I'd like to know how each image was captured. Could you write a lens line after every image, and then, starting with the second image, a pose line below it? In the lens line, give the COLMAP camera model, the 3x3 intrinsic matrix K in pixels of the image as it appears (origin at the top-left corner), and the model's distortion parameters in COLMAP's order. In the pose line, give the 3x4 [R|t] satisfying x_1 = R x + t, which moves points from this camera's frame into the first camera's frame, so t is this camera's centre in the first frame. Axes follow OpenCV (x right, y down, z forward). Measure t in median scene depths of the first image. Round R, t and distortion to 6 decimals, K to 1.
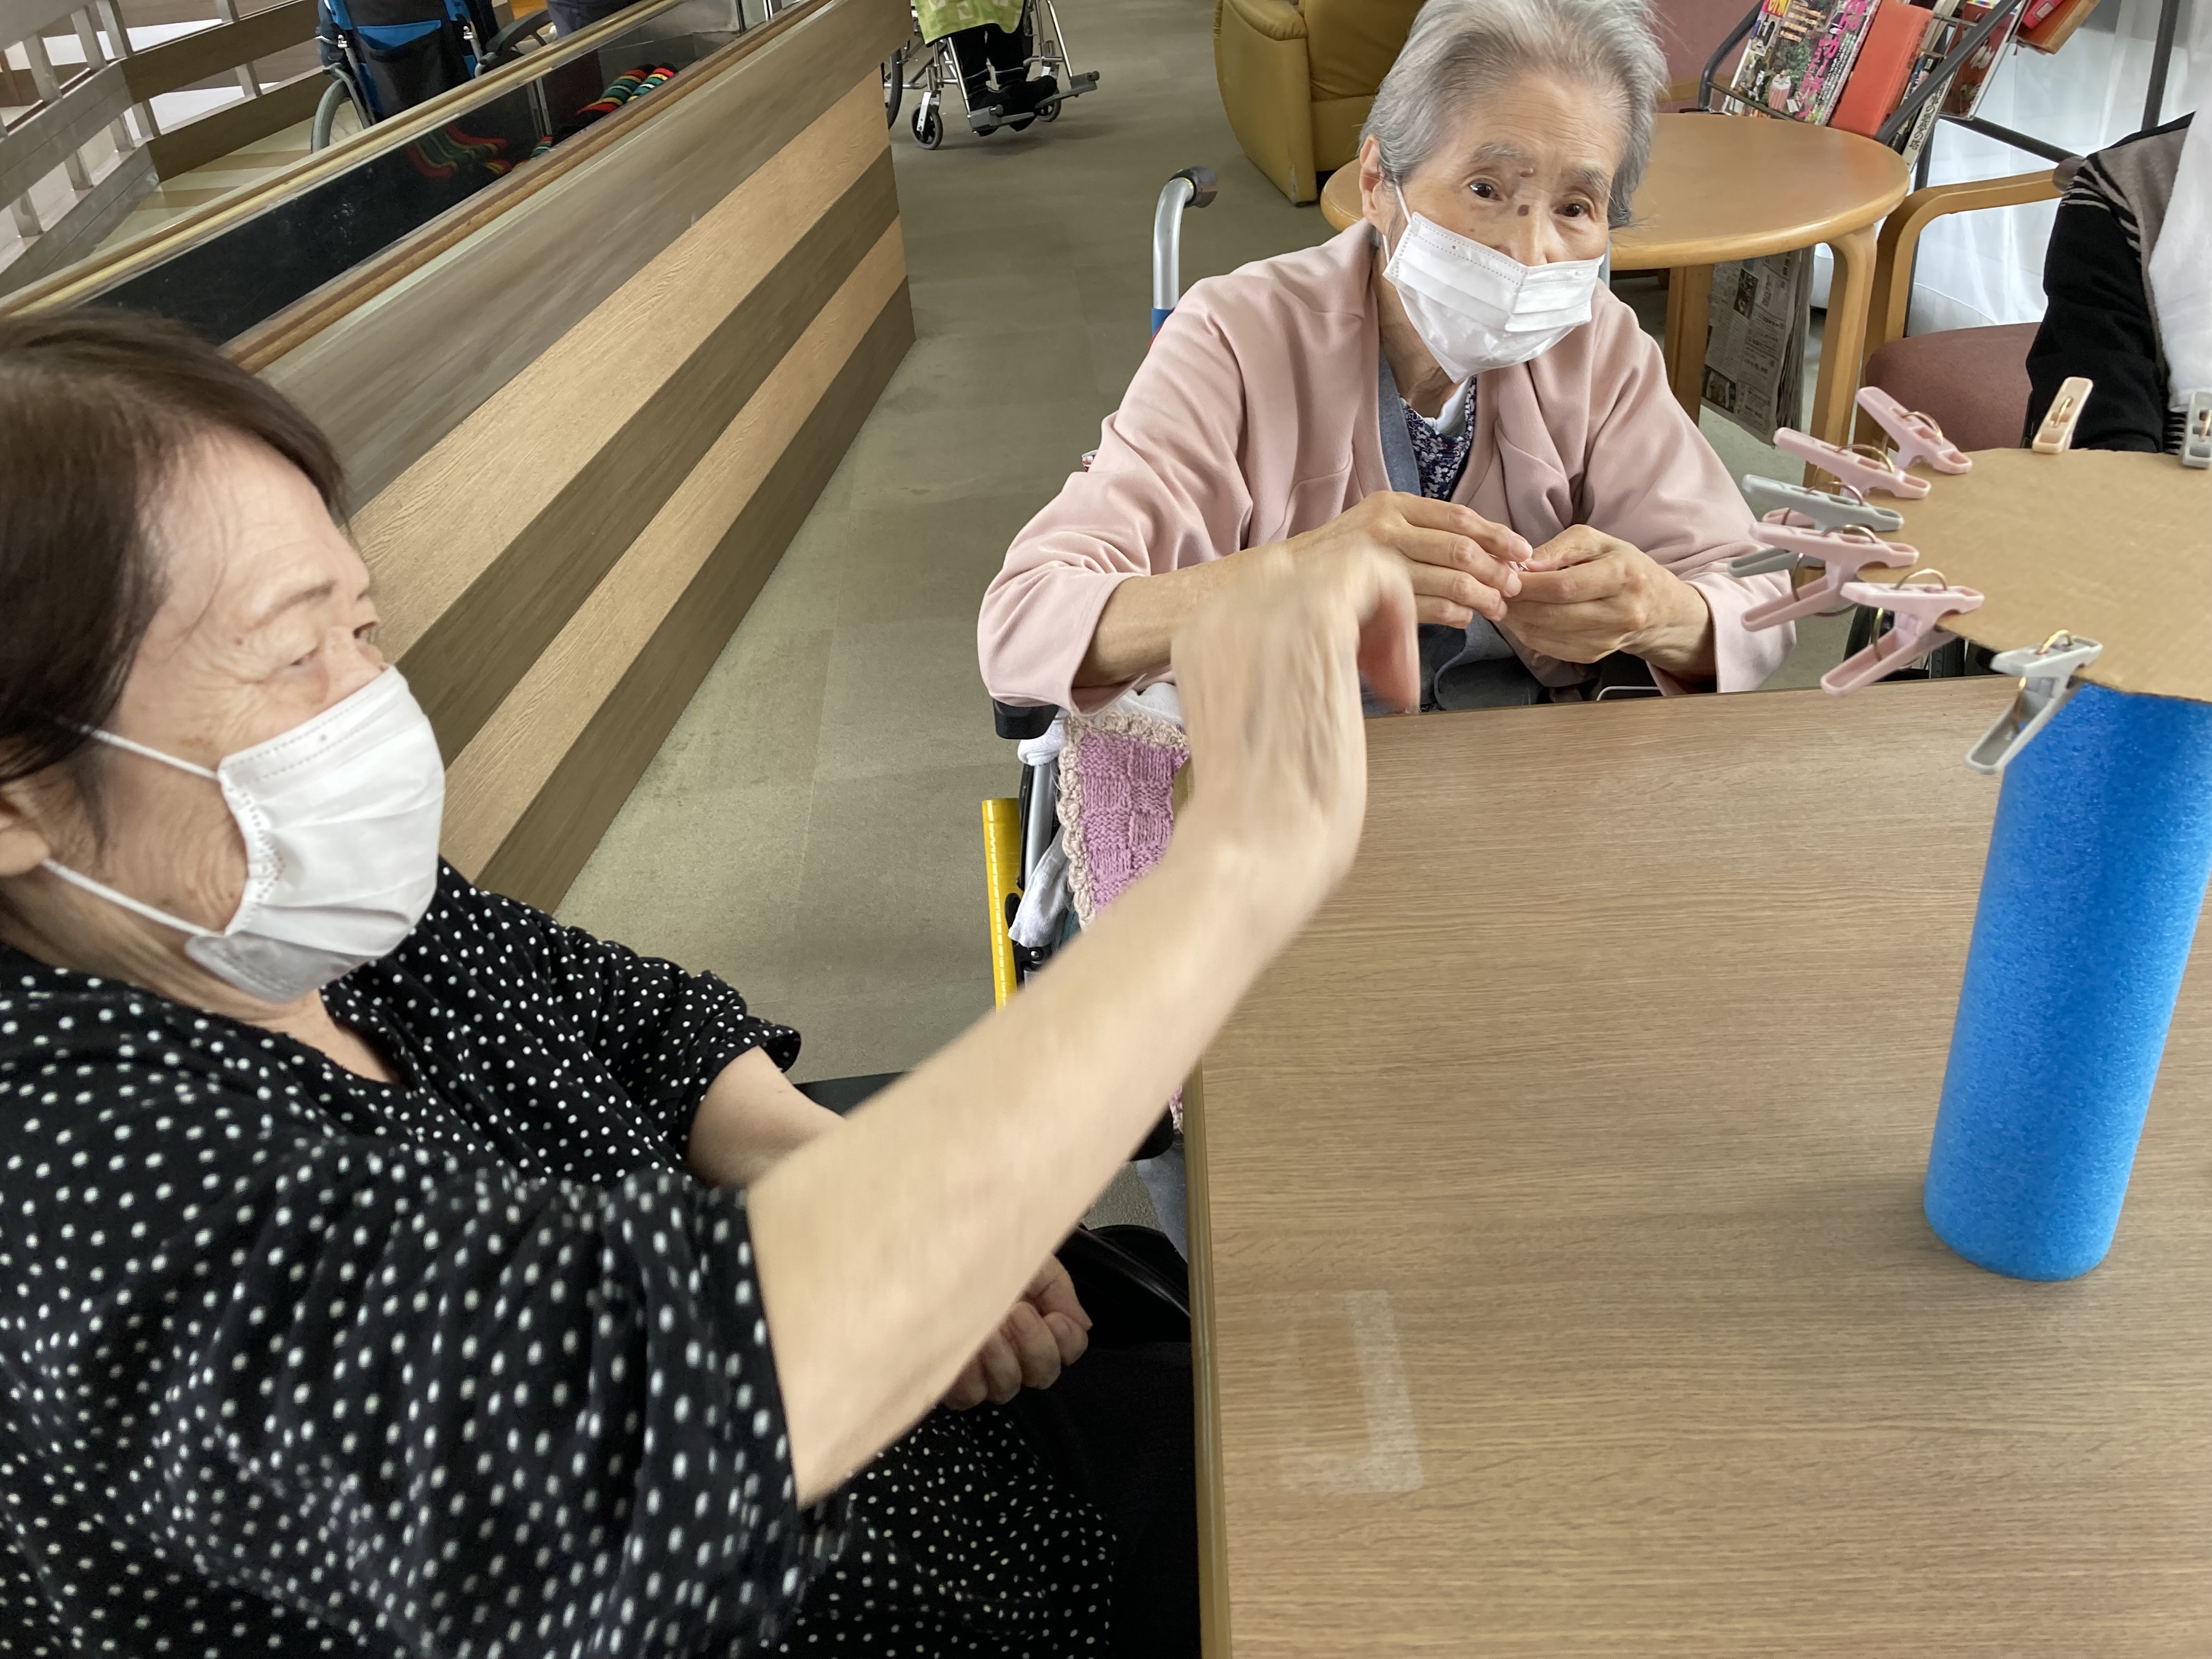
lens RADIAL K [[1786.5, 0, 1102.6], [0, 1786.5, 817.6], [0, 0, 1]] dist [0.026590, -0.027089]
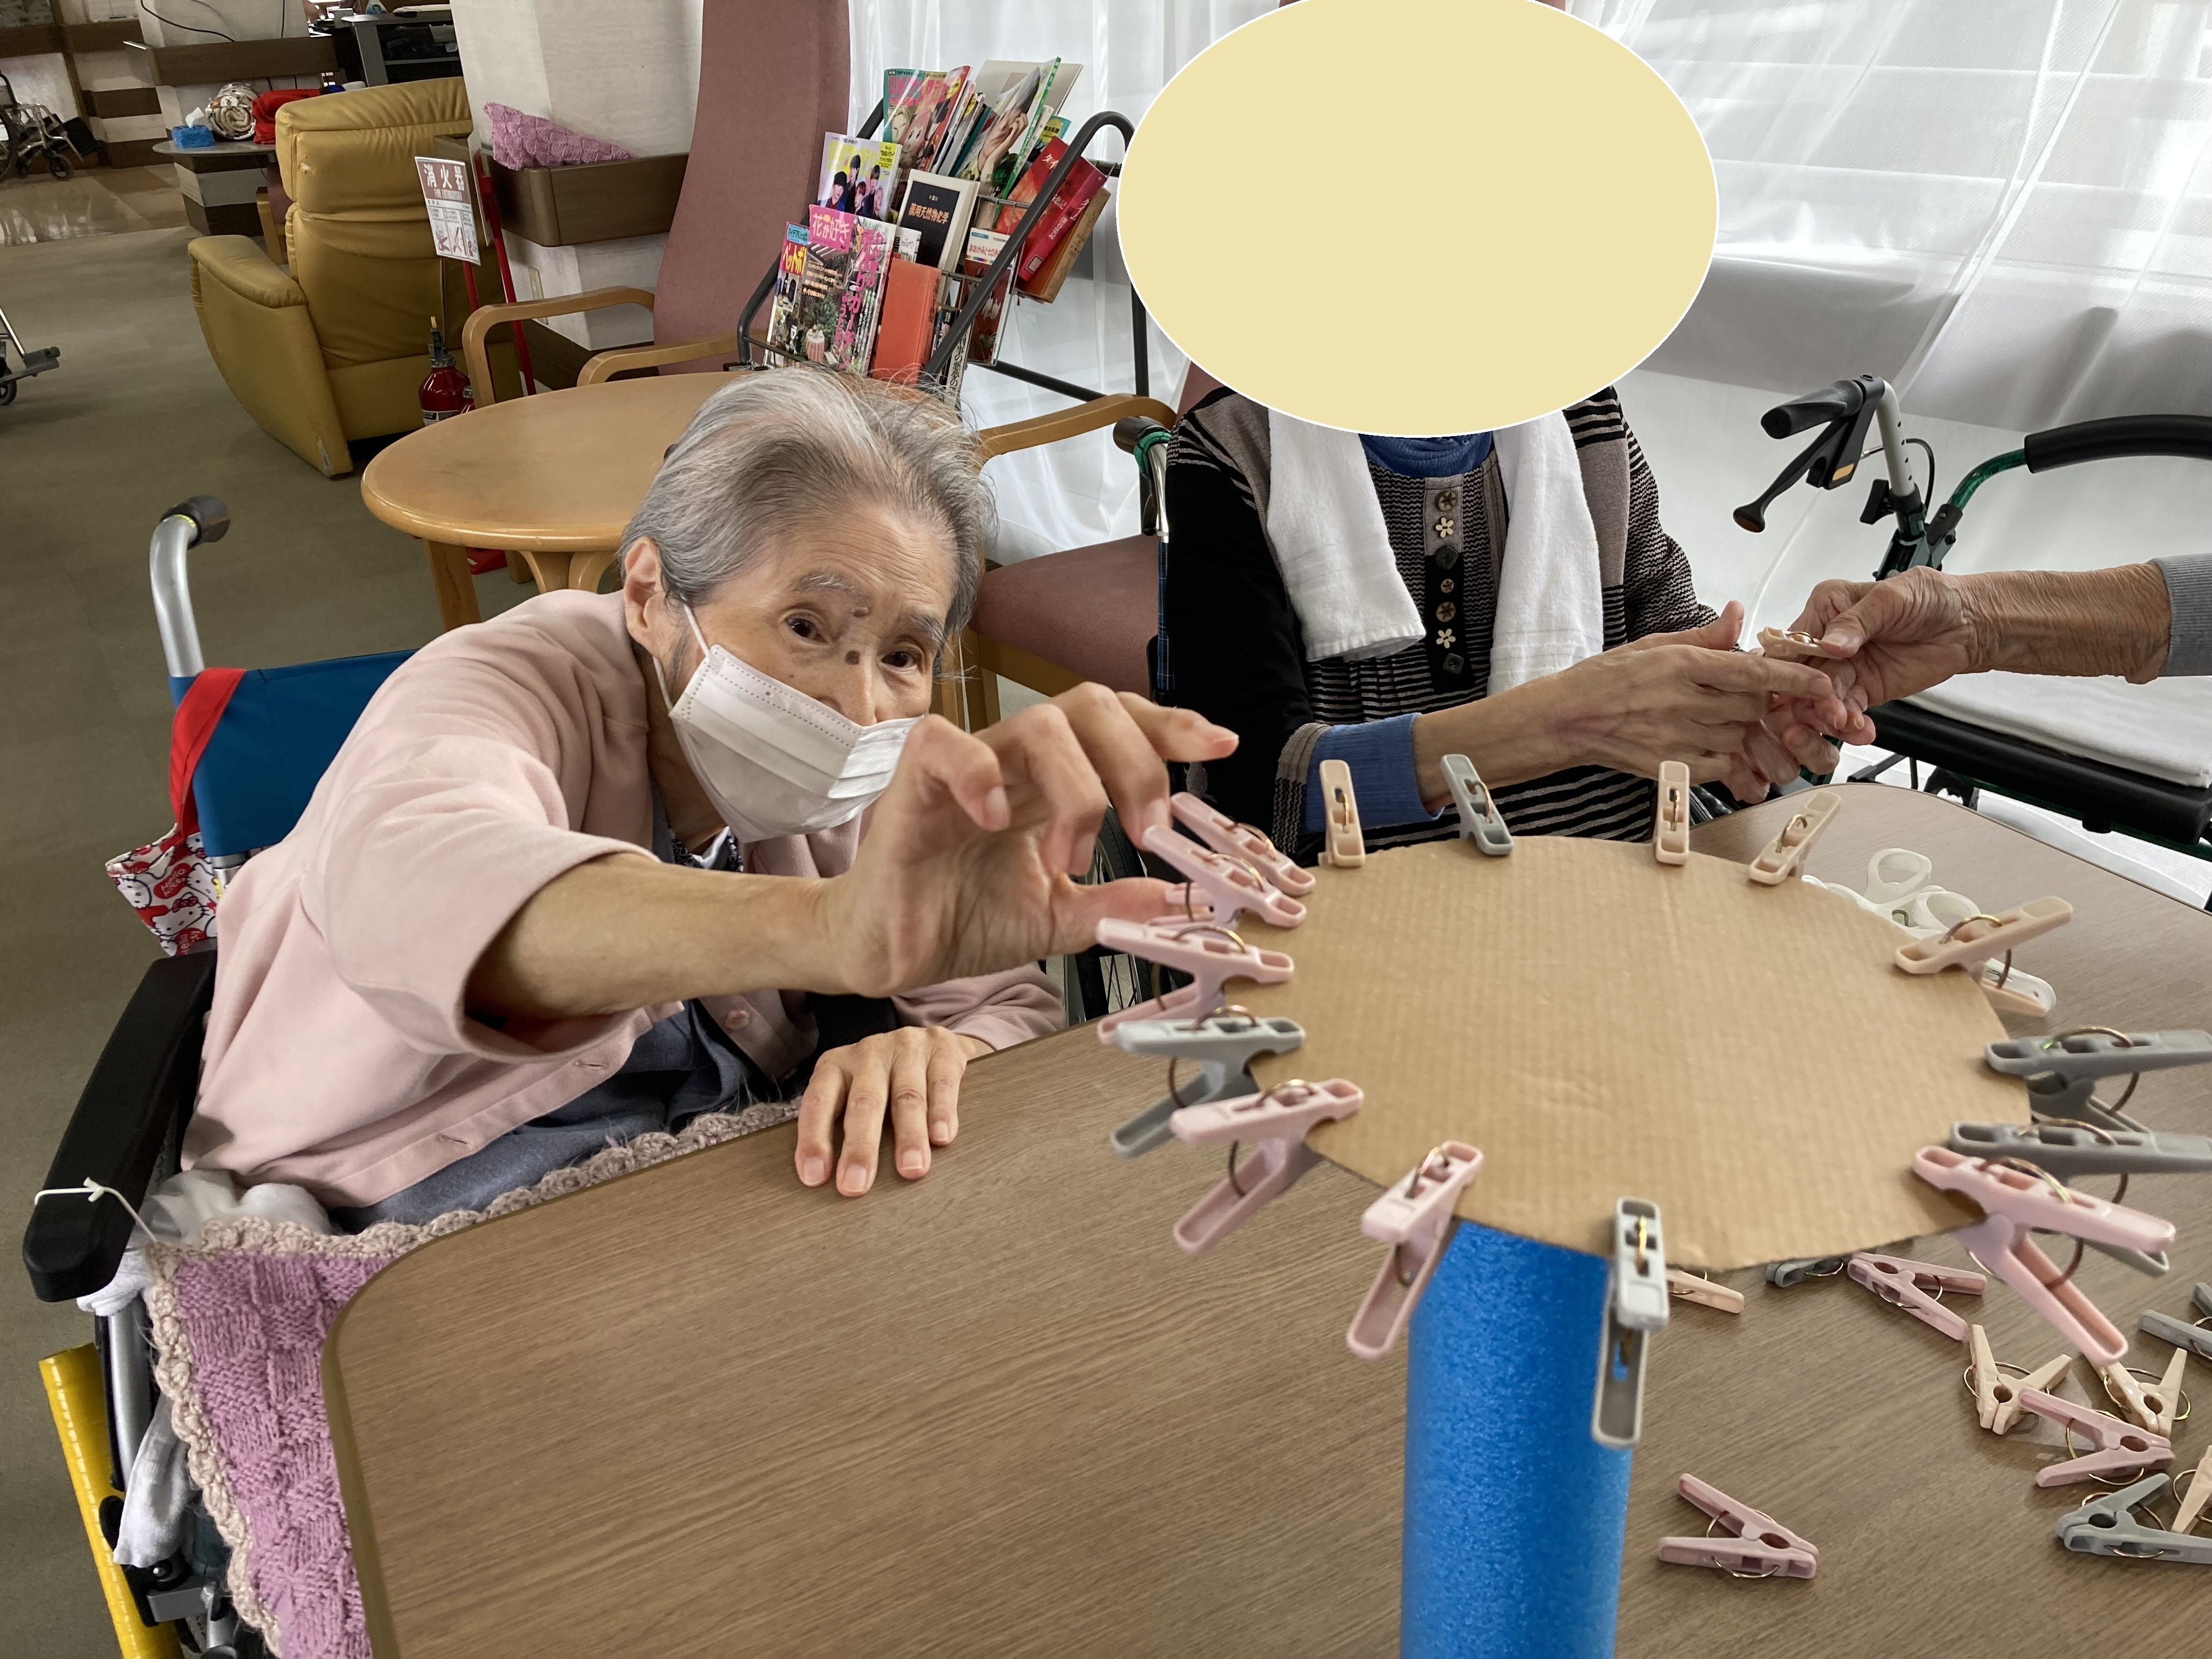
lens RADIAL K [[1786.5, 0, 1110.6], [0, 1786.5, 818.1], [0, 0, 1]] dist [0.026590, -0.027089]
pose [[0.872110, -0.177985, 0.455792, 0.019117], [0.229599, 0.971436, -0.059972, -0.083331], [-0.432098, 0.156951, 0.888064, 0.122411]]
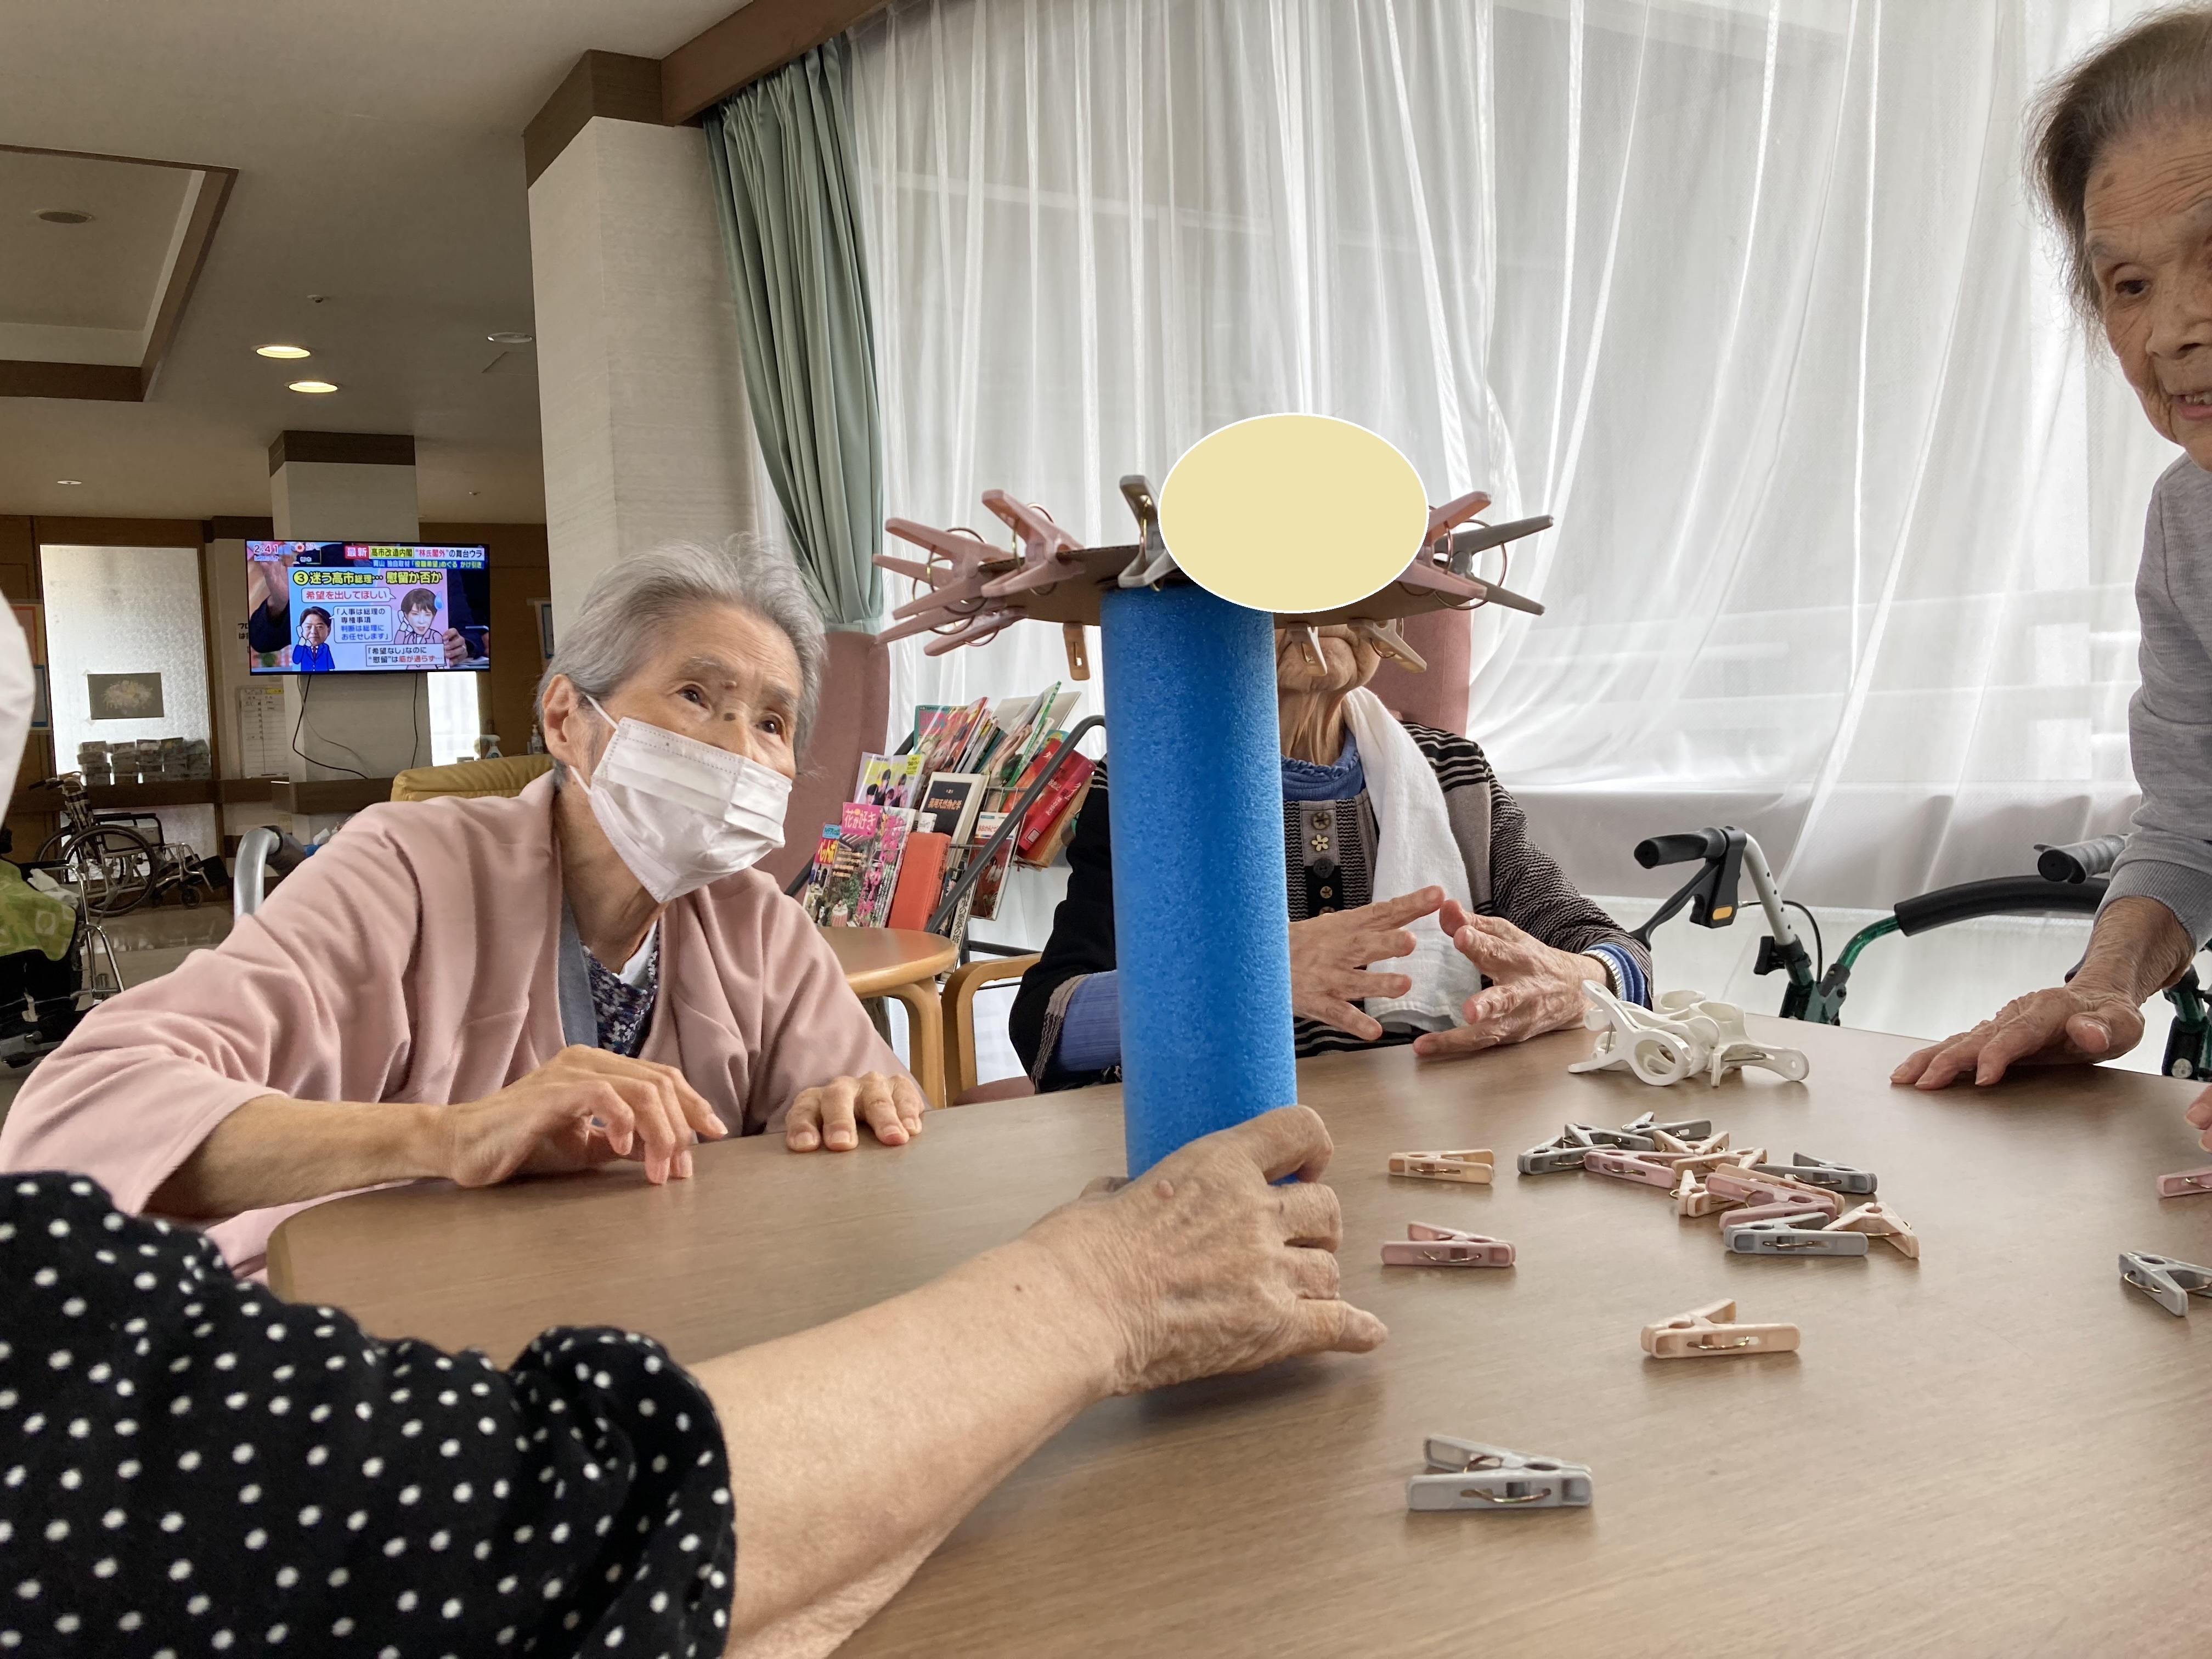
lens RADIAL K [[1786.5, 0, 1105.2], [0, 1786.5, 838.2], [0, 0, 1]] dist [0.026590, -0.027089]
pose [[0.886318, 0.013096, 0.462892, -0.000803], [0.218998, 0.868900, -0.443906, 0.185167], [-0.408020, 0.494814, 0.767254, 0.066999]]
